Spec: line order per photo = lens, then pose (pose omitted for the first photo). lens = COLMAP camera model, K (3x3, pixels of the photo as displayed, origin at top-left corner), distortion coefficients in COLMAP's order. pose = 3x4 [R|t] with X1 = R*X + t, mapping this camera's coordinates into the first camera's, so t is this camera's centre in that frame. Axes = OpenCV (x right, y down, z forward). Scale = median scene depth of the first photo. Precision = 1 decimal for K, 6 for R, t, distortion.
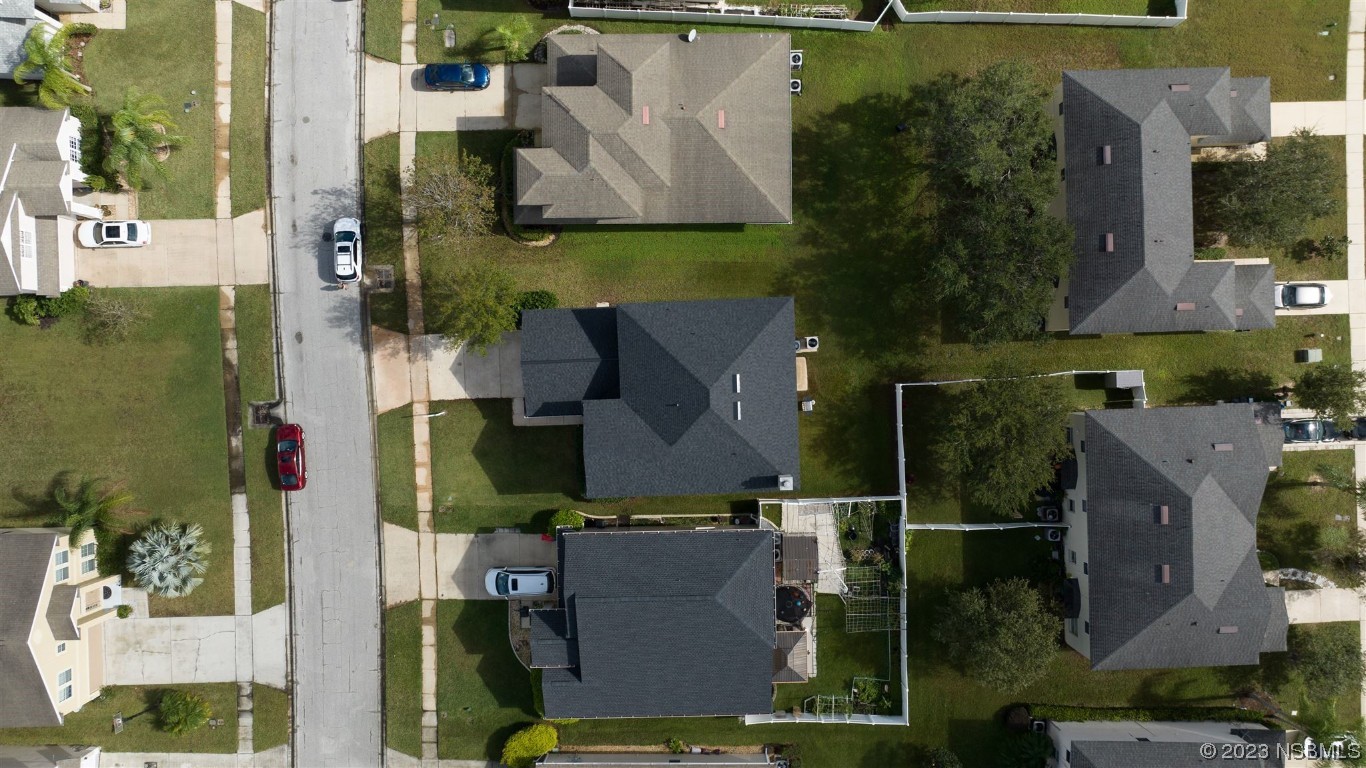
lens RADIAL K [[925.4, 0, 683.4], [0, 925.4, 380.3], [0, 0, 1]] dist [0.001186, 0.000865]
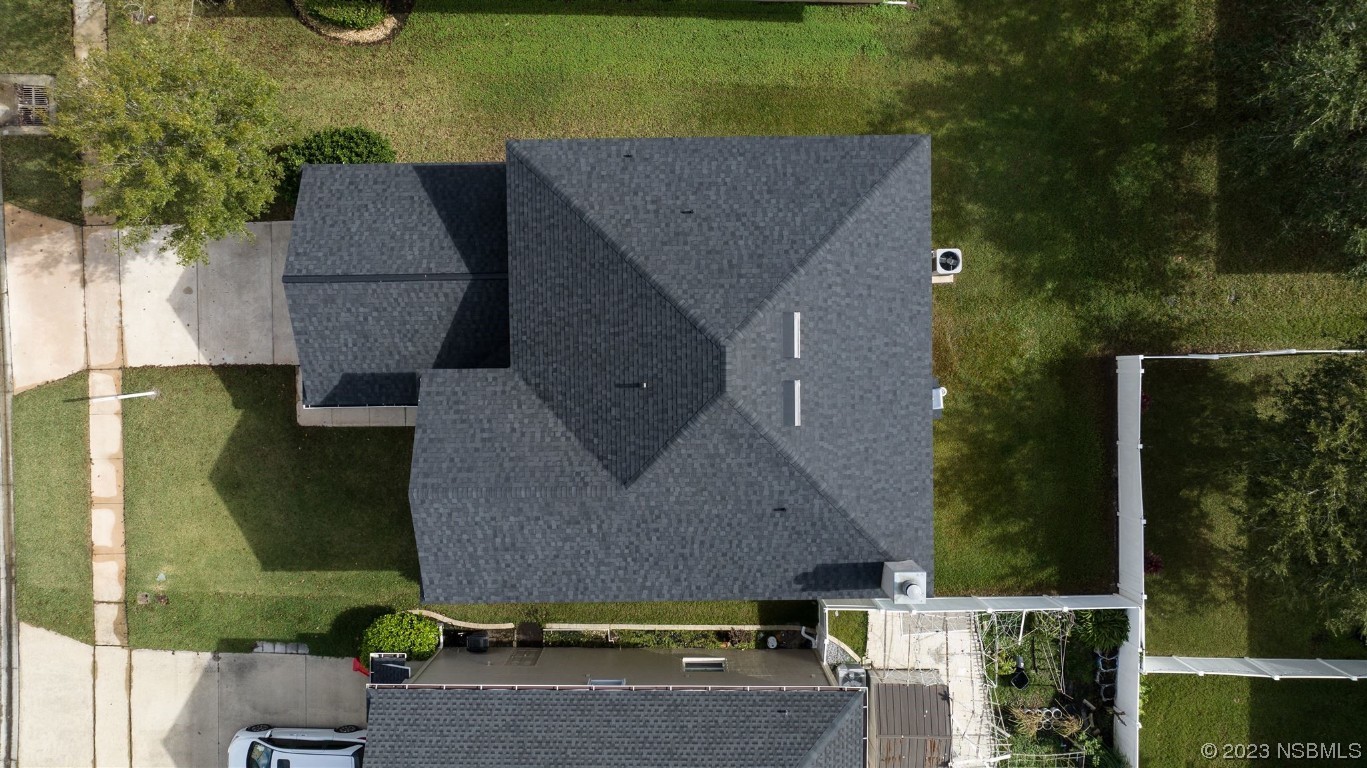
lens RADIAL K [[926.0, 0, 684.5], [0, 926.0, 387.0], [0, 0, 1]] dist [0.001186, 0.000865]
pose [[0.999658, 0.025328, 0.006583, 0.007512], [-0.025395, 0.999625, 0.010214, 0.020266], [-0.006322, -0.010377, 0.999926, 0.532836]]
